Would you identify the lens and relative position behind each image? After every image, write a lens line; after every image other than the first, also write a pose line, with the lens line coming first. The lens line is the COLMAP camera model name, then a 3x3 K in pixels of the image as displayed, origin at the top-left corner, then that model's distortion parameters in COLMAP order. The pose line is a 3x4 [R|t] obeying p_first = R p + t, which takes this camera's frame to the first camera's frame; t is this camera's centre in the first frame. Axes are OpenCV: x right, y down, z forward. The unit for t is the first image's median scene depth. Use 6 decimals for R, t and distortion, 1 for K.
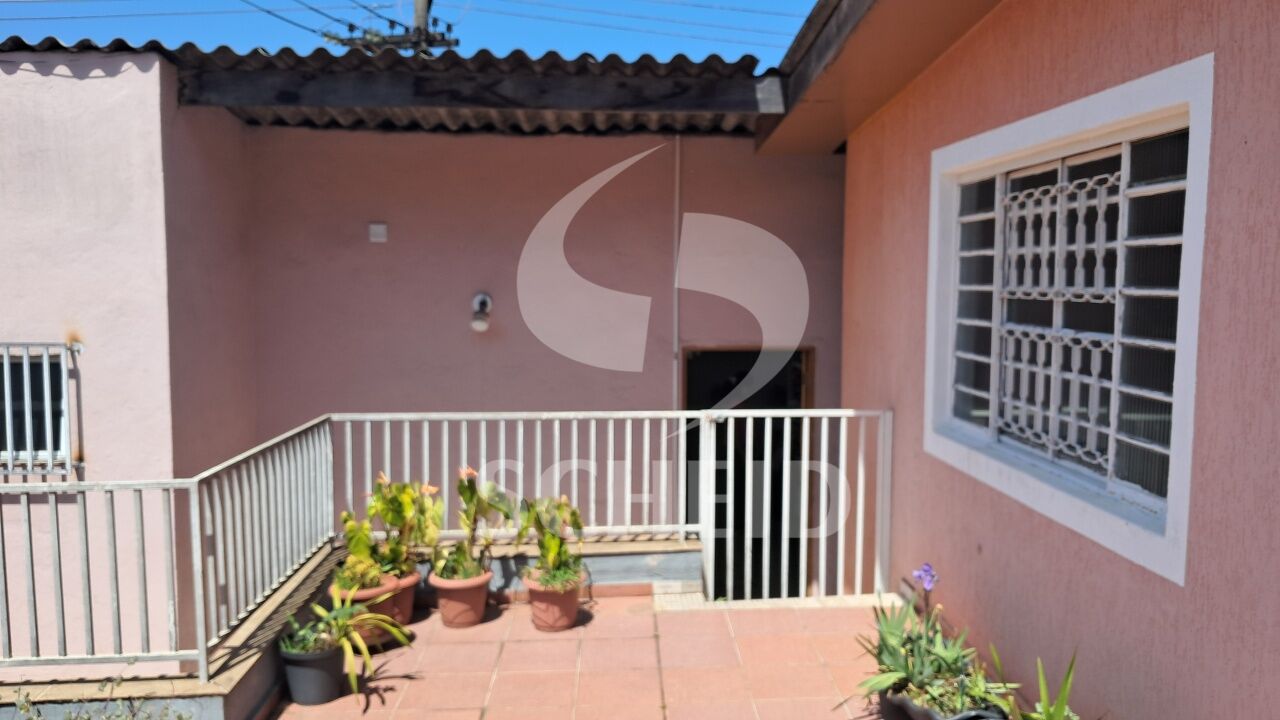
lens RADIAL K [[1001.4, 0, 640.0], [0, 1001.4, 360.0], [0, 0, 1]] dist [0.044060, -0.124330]
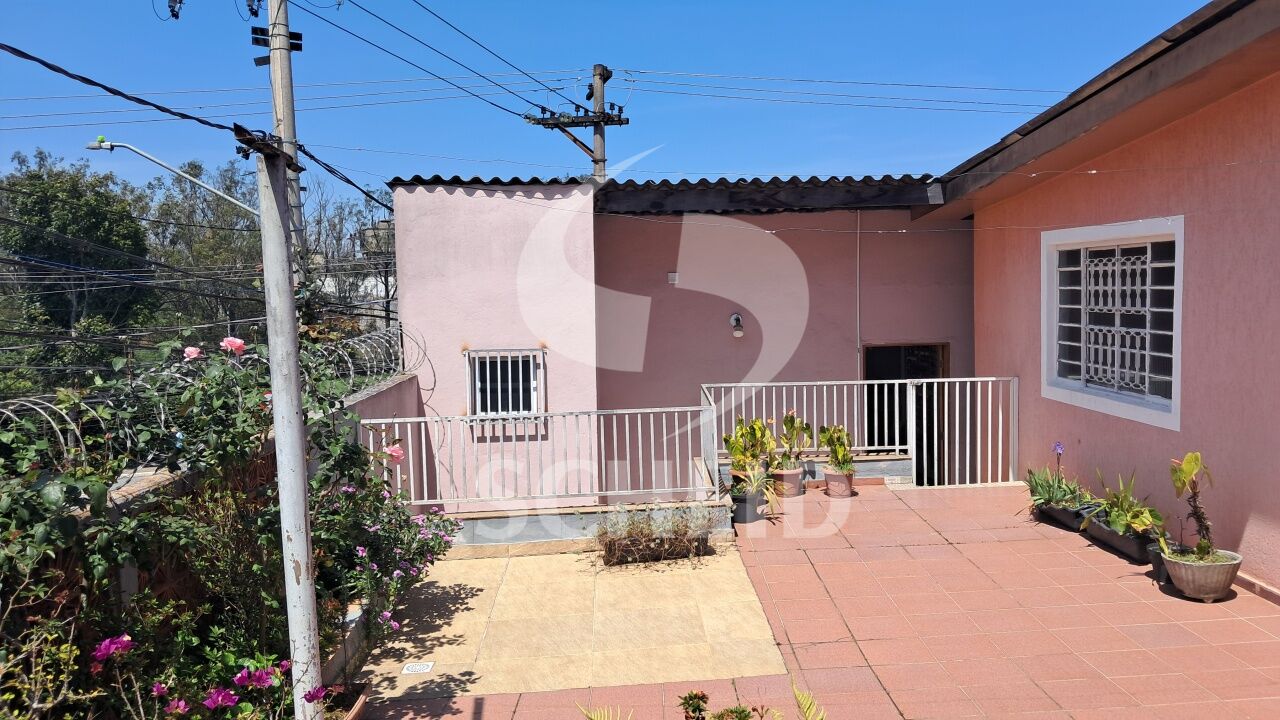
lens RADIAL K [[961.1, 0, 639.6], [0, 961.1, 345.3], [0, 0, 1]] dist [-0.007552, -0.002799]
pose [[0.998693, -0.022735, -0.045785, -0.463573], [0.021633, 0.999468, -0.024427, 0.032420], [0.046316, 0.023404, 0.998653, -0.983771]]
